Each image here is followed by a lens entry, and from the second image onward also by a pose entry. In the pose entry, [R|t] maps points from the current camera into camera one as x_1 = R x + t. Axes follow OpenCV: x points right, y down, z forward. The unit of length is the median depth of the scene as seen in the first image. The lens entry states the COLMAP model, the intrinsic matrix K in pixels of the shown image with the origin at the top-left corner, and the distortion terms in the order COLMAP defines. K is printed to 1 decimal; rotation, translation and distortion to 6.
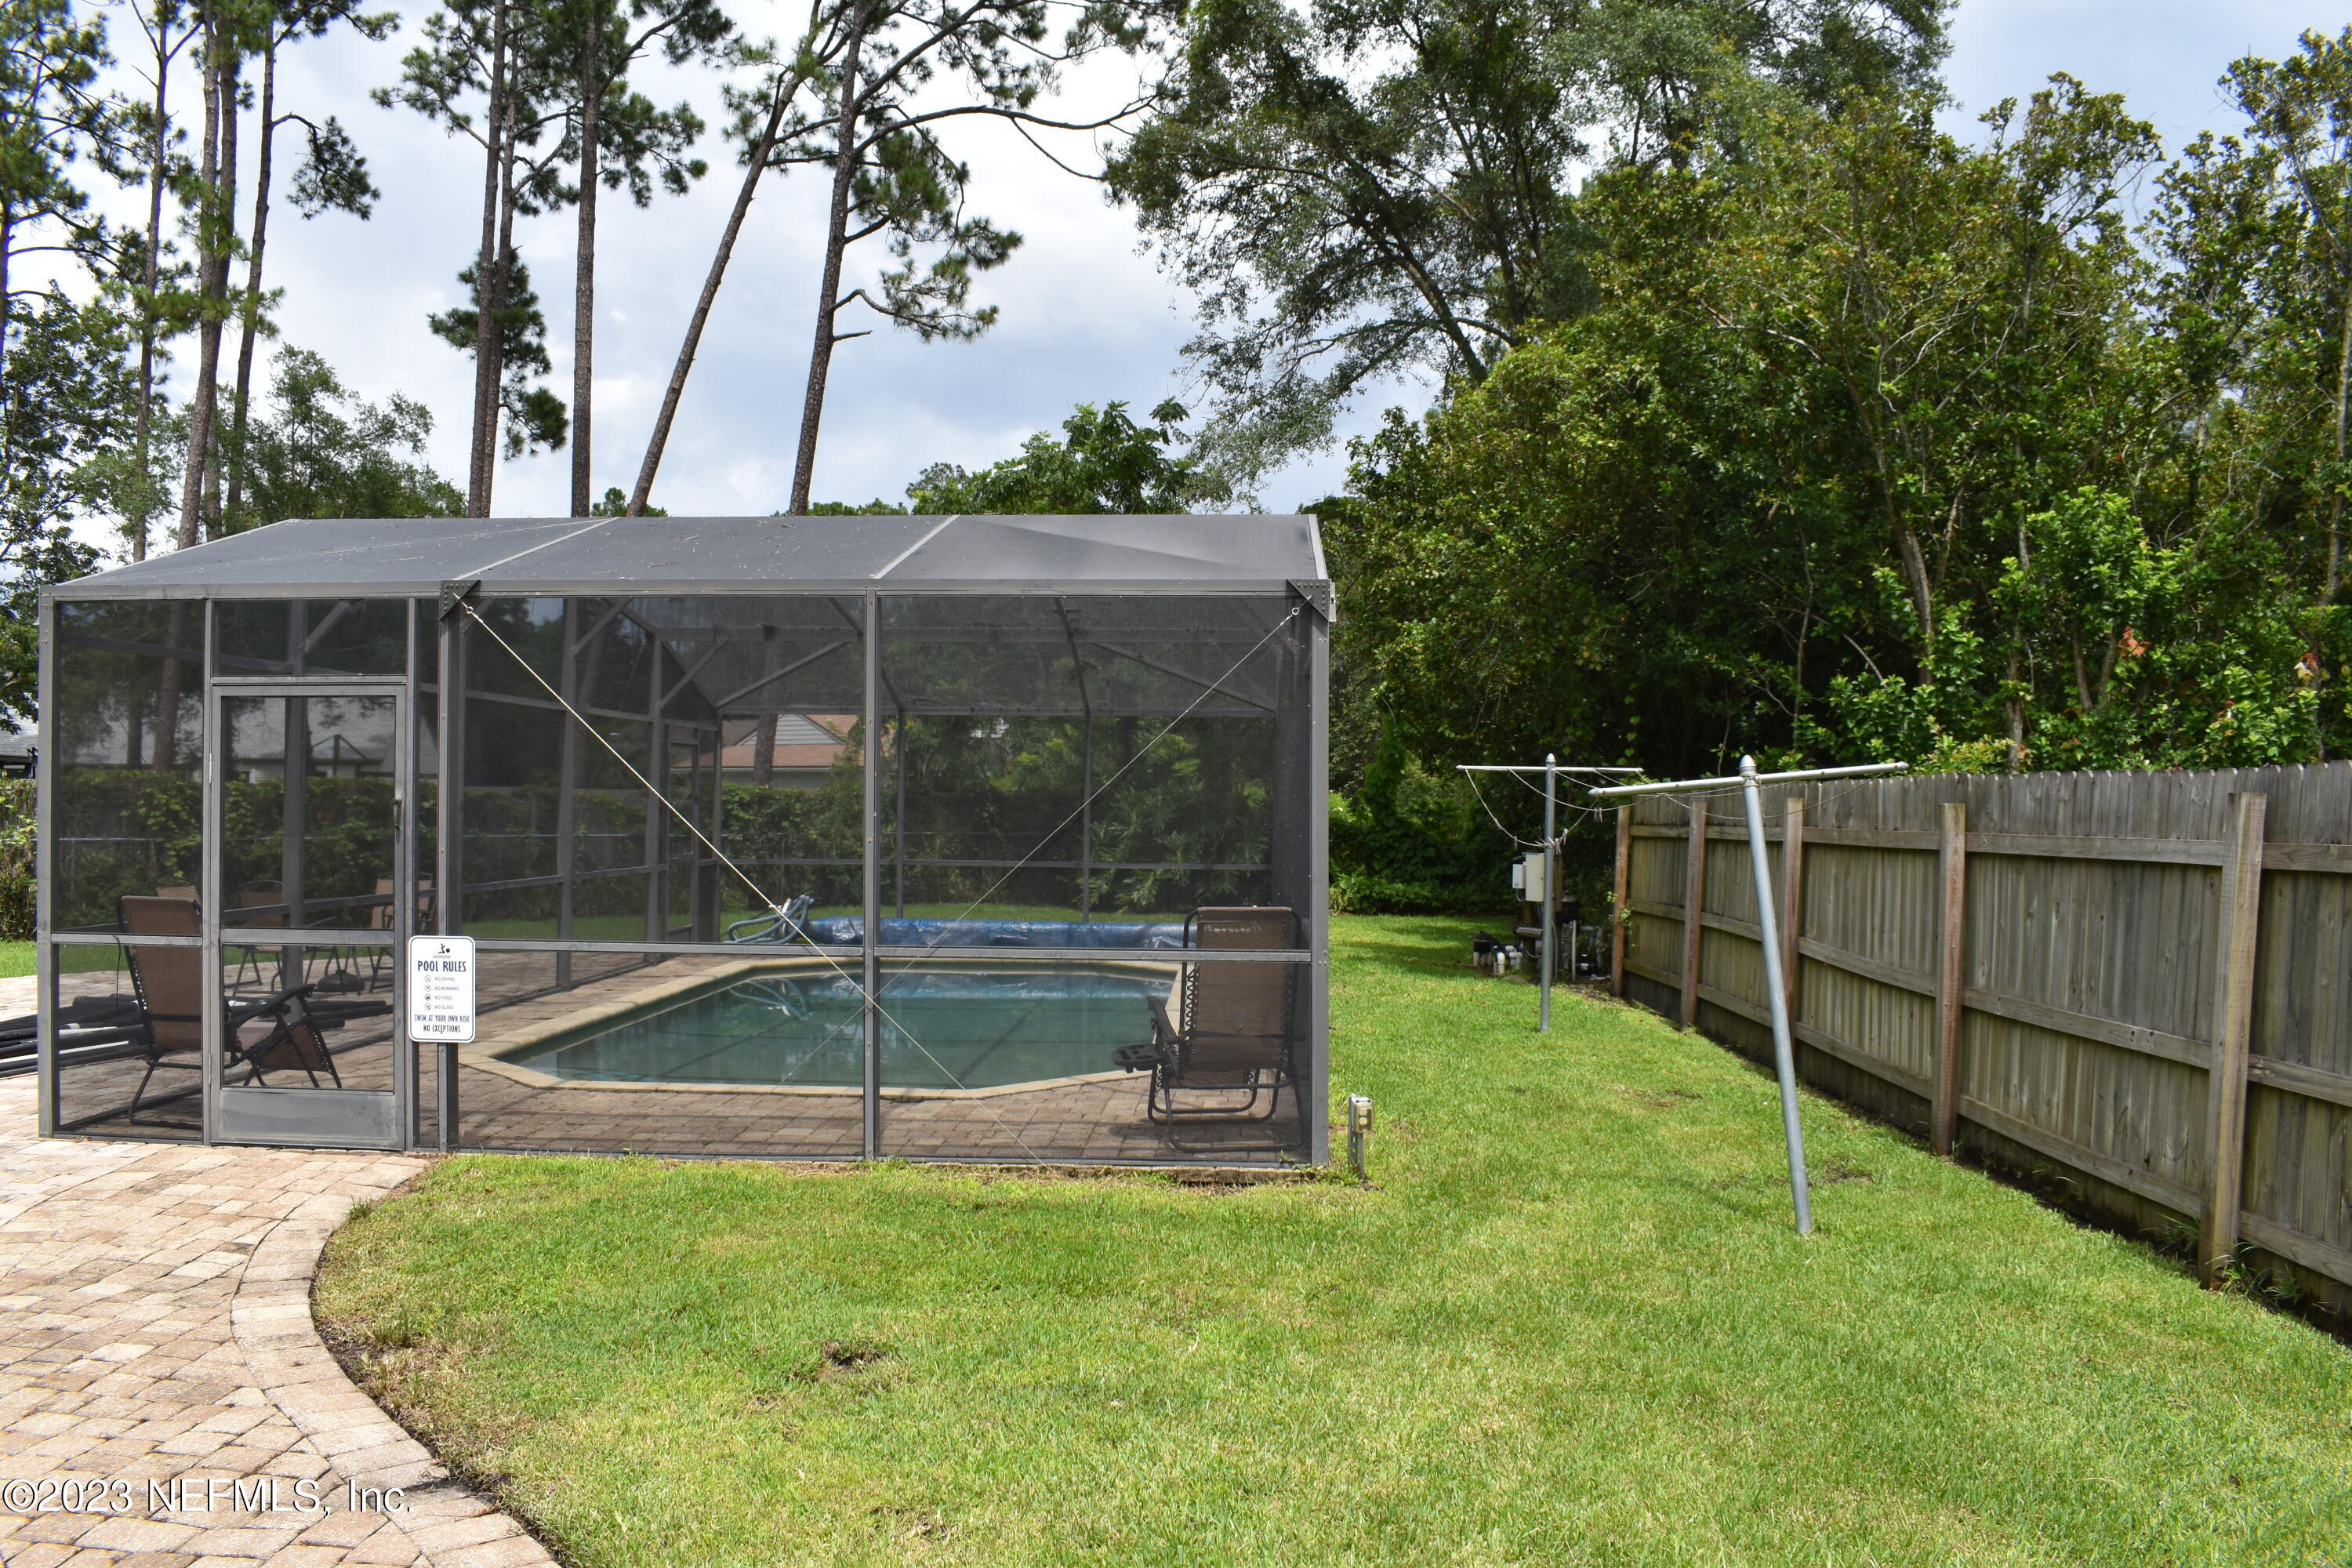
lens RADIAL K [[1832.1, 0, 1158.1], [0, 1832.1, 778.6], [0, 0, 1]] dist [-0.099729, 0.027536]
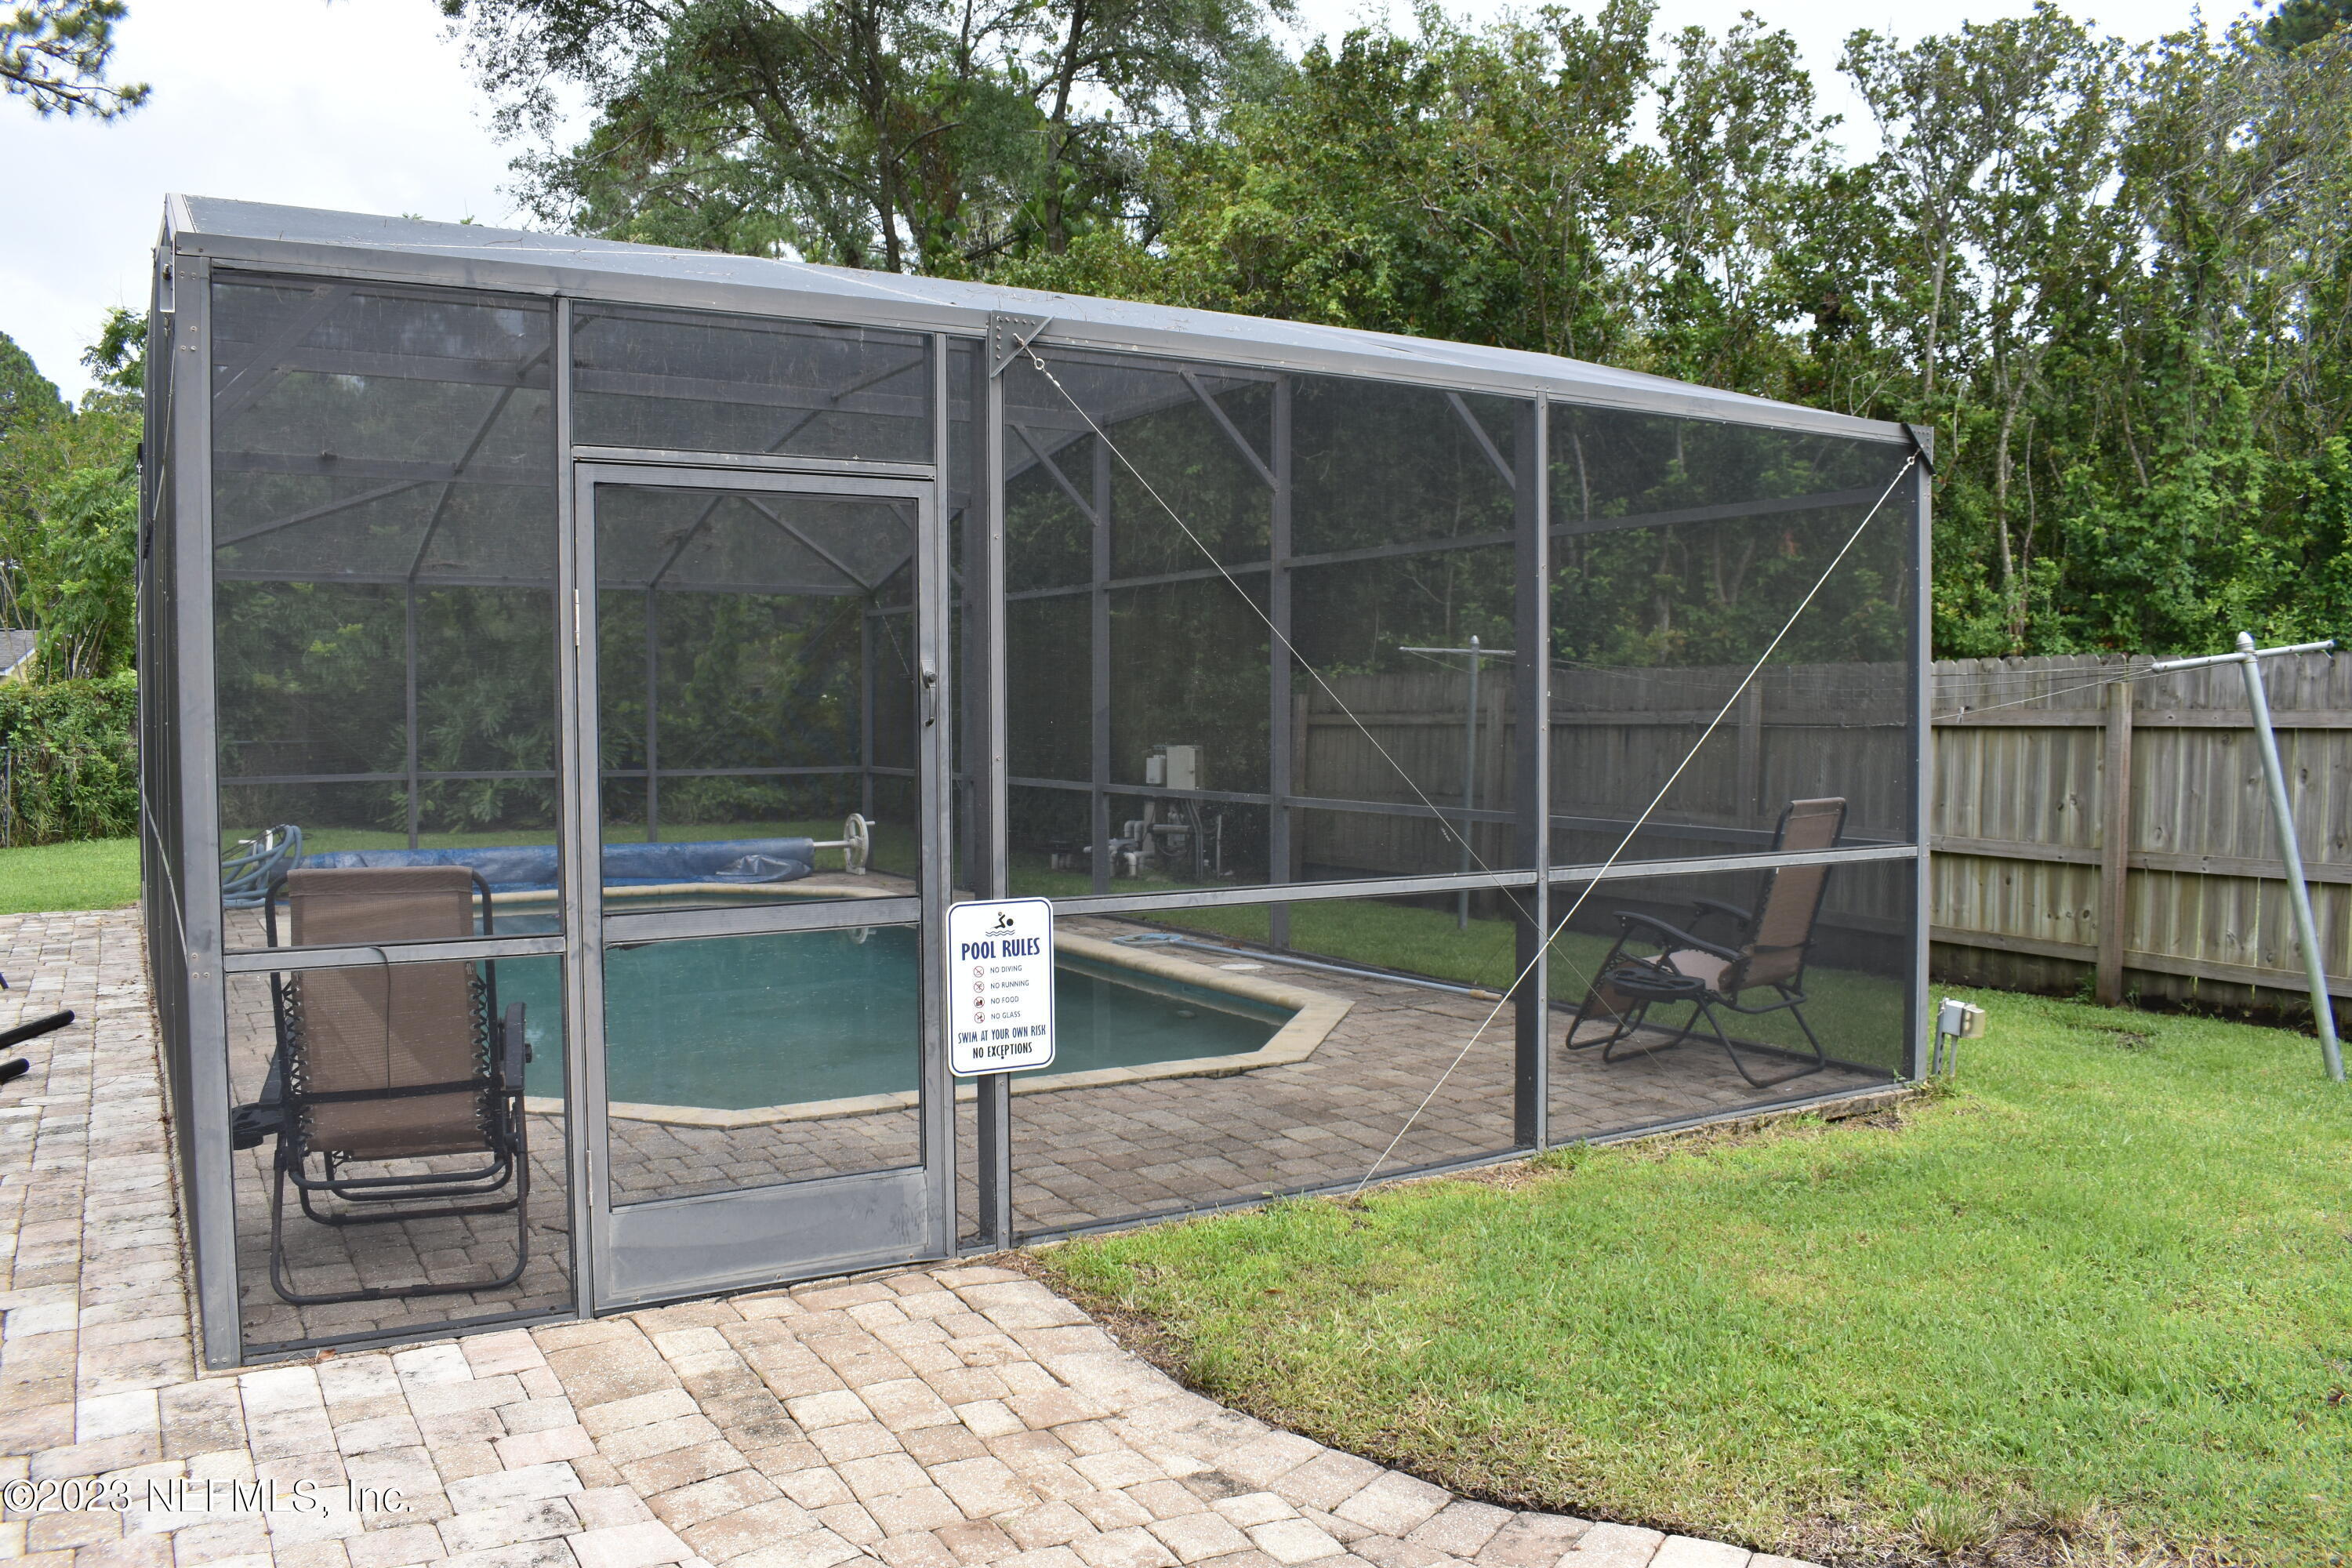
lens RADIAL K [[1832.1, 0, 1182.6], [0, 1832.1, 777.2], [0, 0, 1]] dist [-0.099729, 0.027536]
pose [[0.834704, -0.031940, 0.549771, -0.149143], [0.002073, 0.998492, 0.054863, 0.002747], [-0.550694, -0.044654, 0.833512, 0.099262]]
